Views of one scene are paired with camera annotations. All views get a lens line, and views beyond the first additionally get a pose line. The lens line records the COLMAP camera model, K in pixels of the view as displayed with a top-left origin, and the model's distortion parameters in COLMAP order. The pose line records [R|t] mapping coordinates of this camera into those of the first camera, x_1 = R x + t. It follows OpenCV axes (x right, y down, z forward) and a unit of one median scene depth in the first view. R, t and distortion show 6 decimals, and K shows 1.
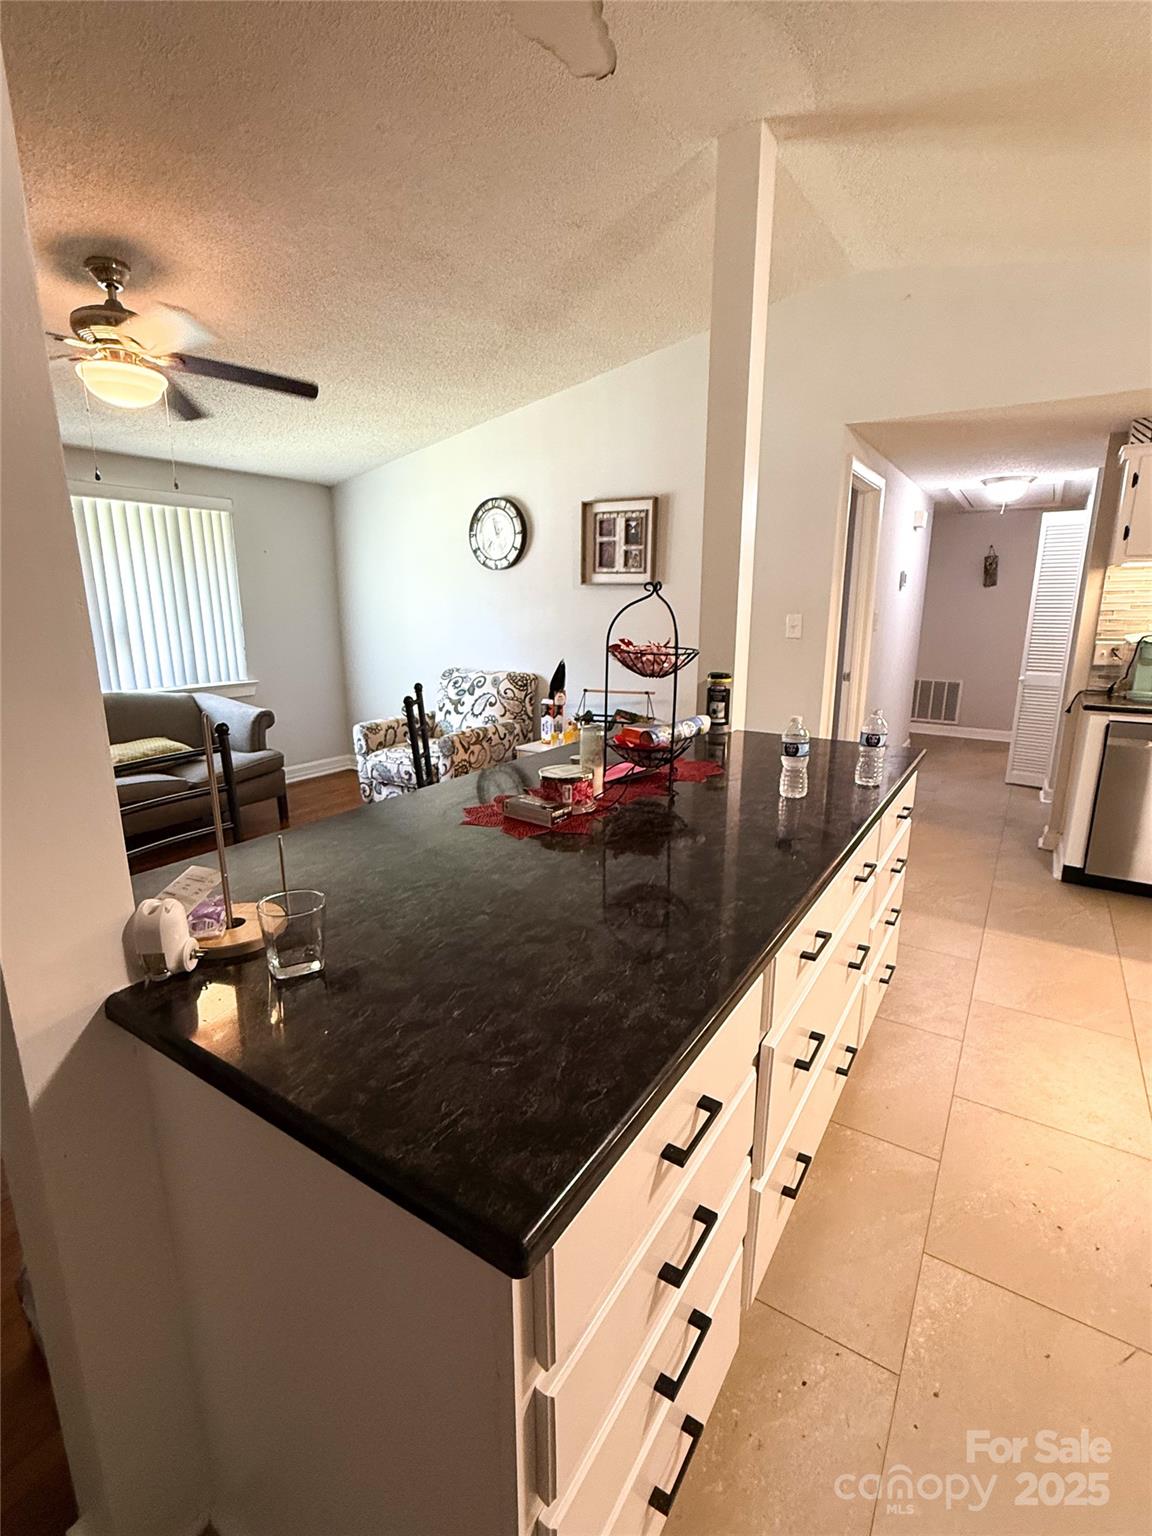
lens RADIAL K [[707.2, 0, 576.0], [0, 707.2, 768.0], [0, 0, 1]] dist [-0.003732, -0.000599]
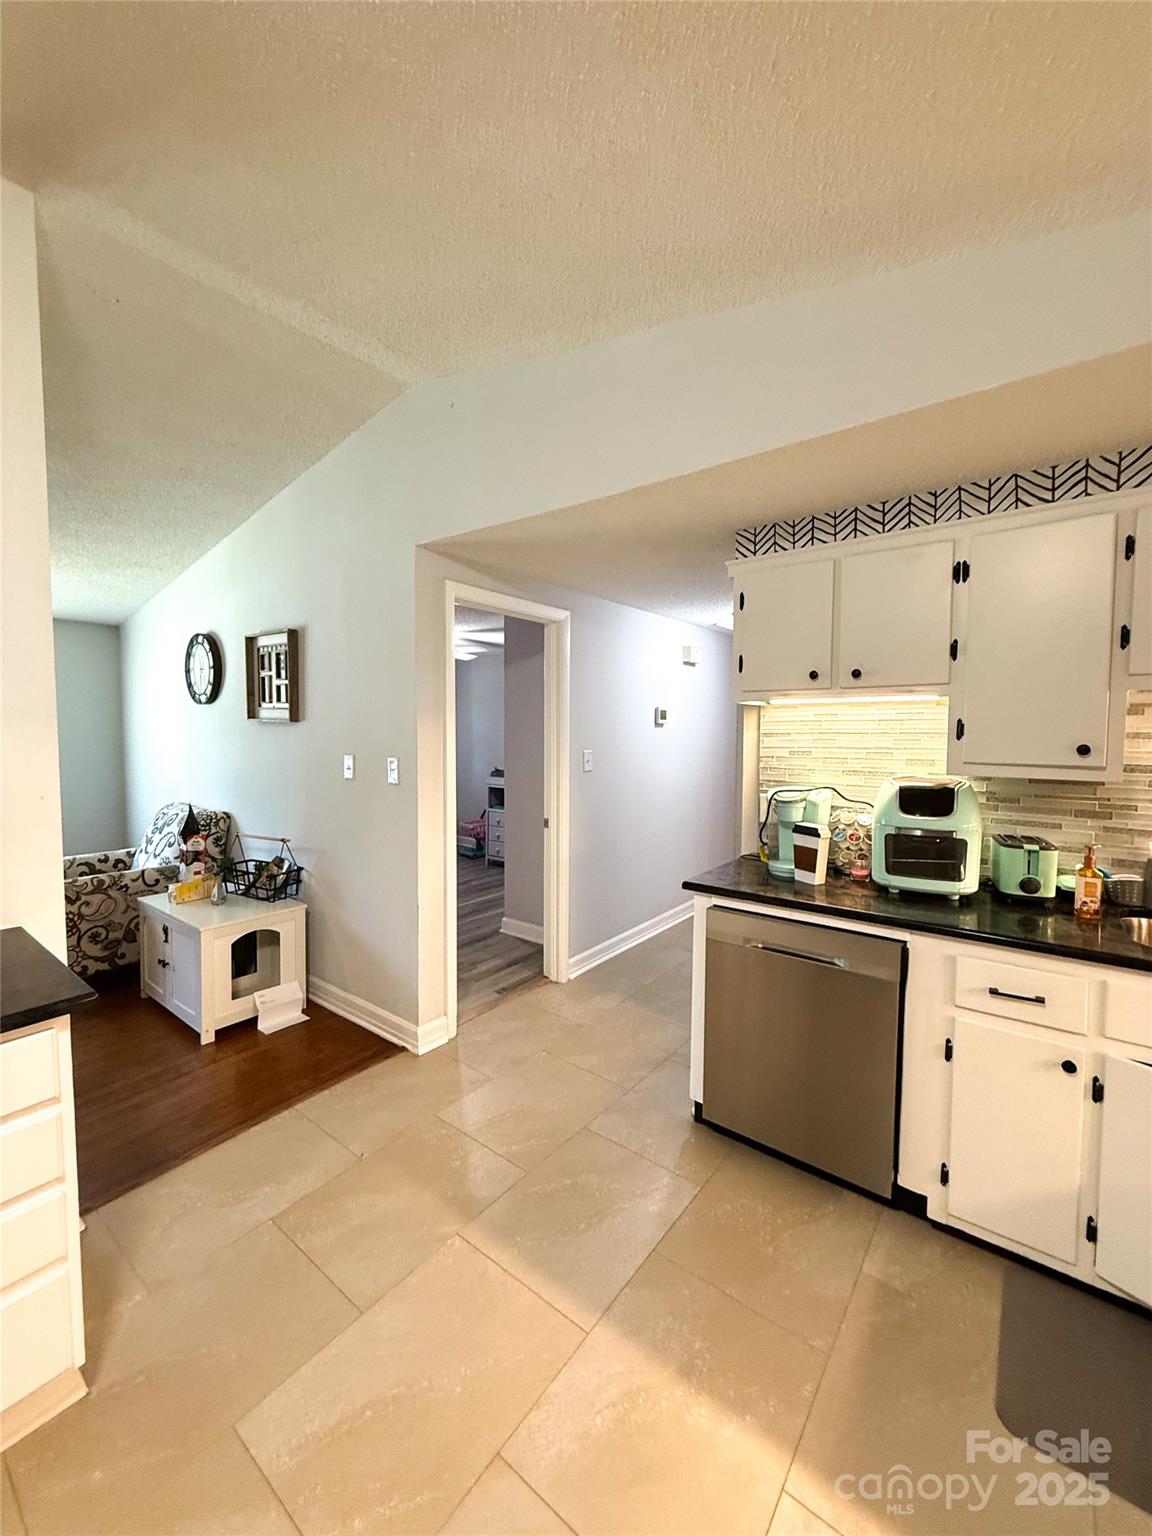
lens RADIAL K [[613.7, 0, 579.3], [0, 613.7, 762.1], [0, 0, 1]] dist [0.000726, 0.000061]
pose [[0.996108, 0.012620, -0.087233, 0.500047], [-0.027742, 0.984288, -0.174379, -0.073741], [0.083661, 0.176121, 0.980807, 0.243079]]
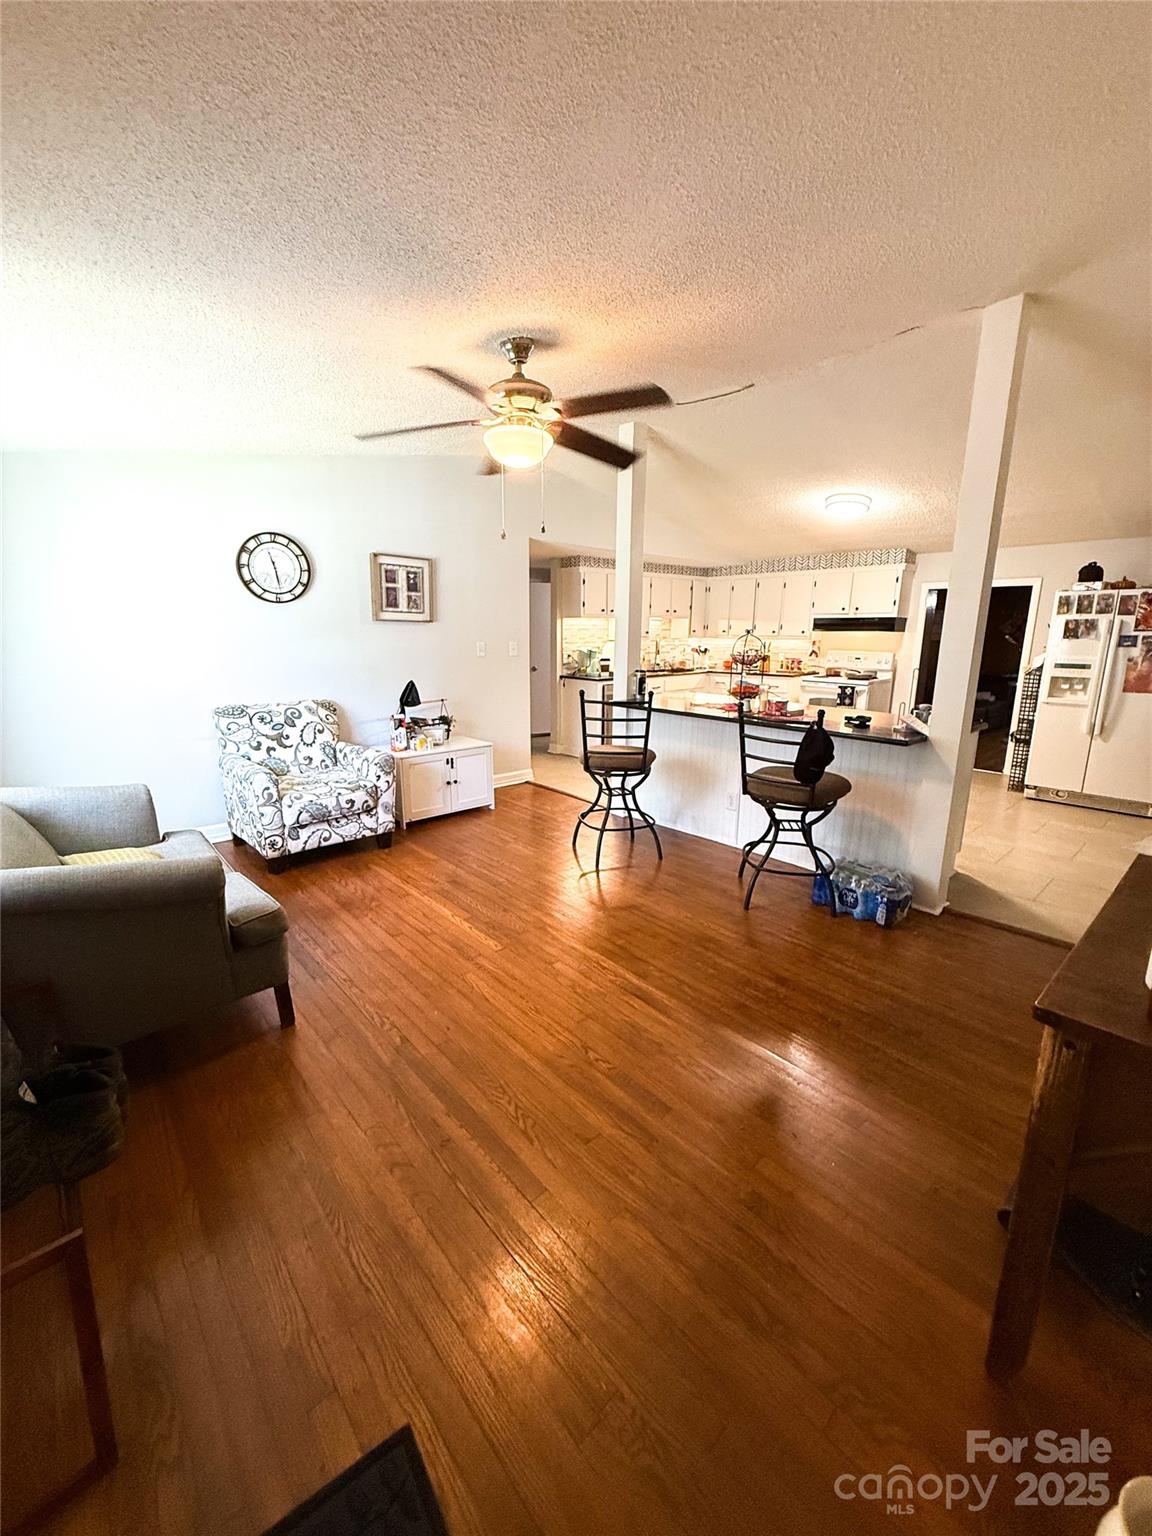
lens RADIAL K [[613.7, 0, 579.3], [0, 613.7, 762.1], [0, 0, 1]] dist [0.000726, 0.000061]
pose [[0.254005, -0.200251, 0.946246, -0.924259], [0.216683, 0.965247, 0.146107, -0.099129], [-0.942619, 0.167924, 0.288568, 0.393346]]
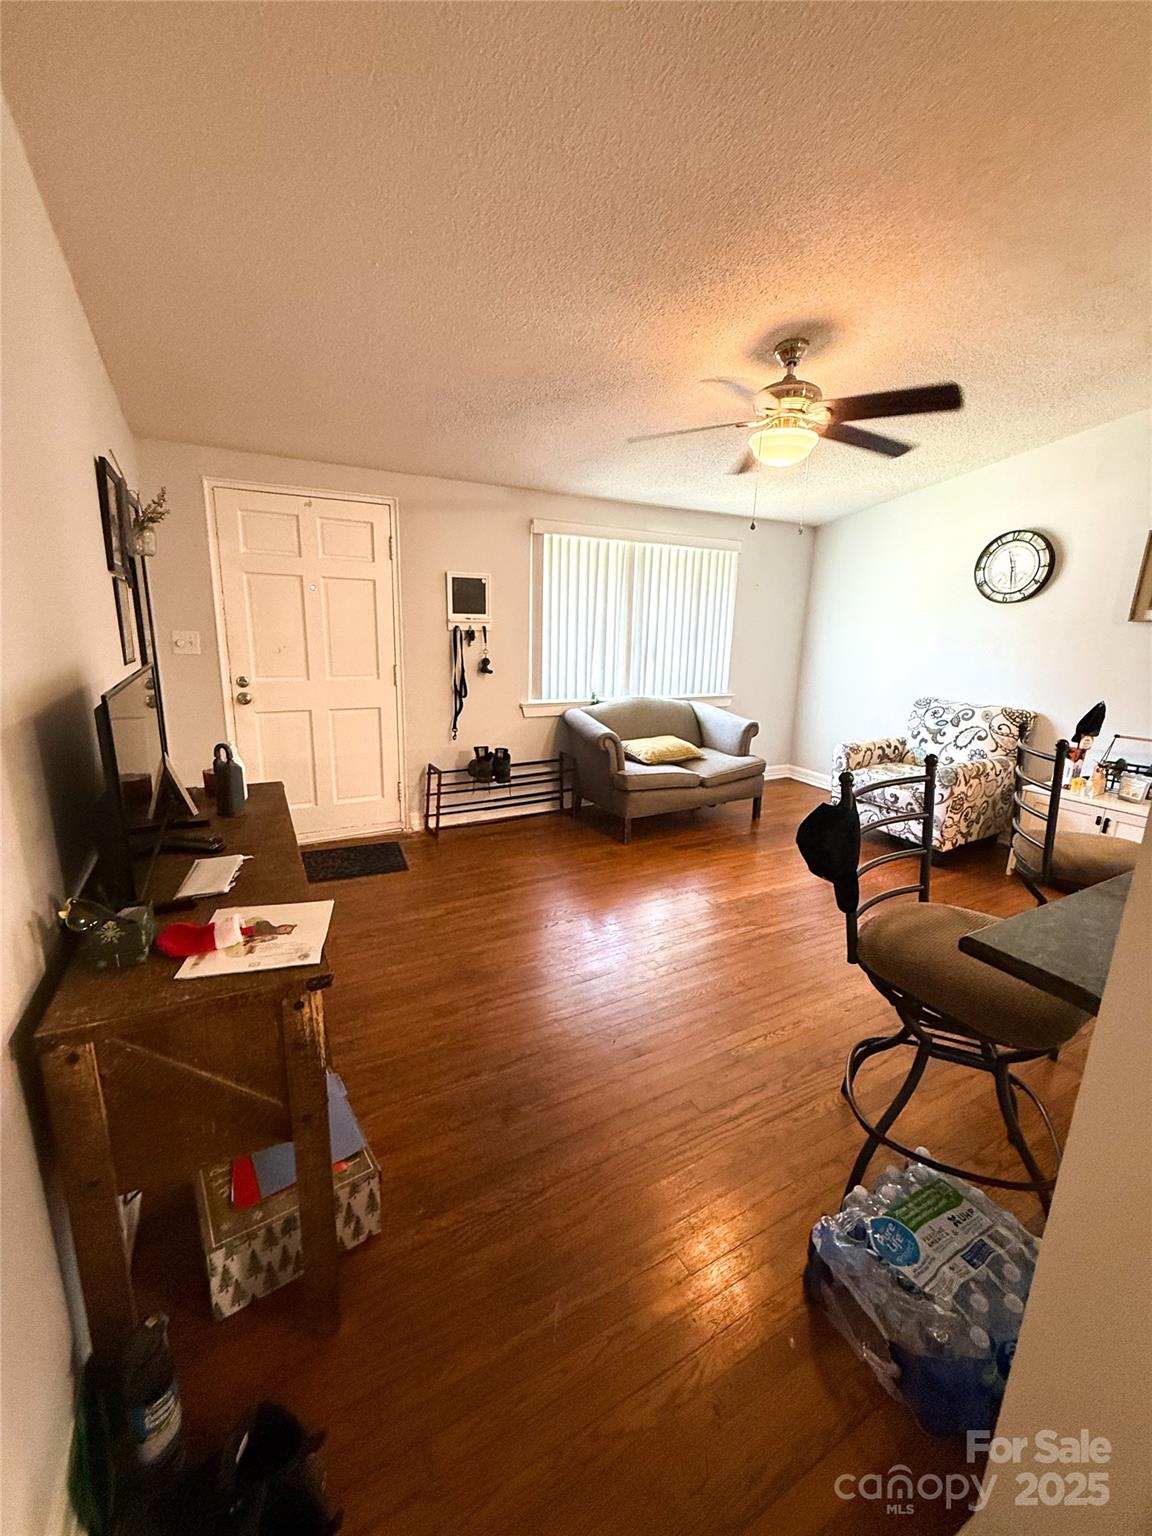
lens RADIAL K [[613.7, 0, 579.3], [0, 613.7, 762.1], [0, 0, 1]] dist [0.000726, 0.000061]
pose [[0.882046, 0.130149, -0.452832, -0.229290], [-0.134434, 0.990659, 0.022871, -0.000797], [0.451578, 0.040703, 0.891303, -0.023944]]
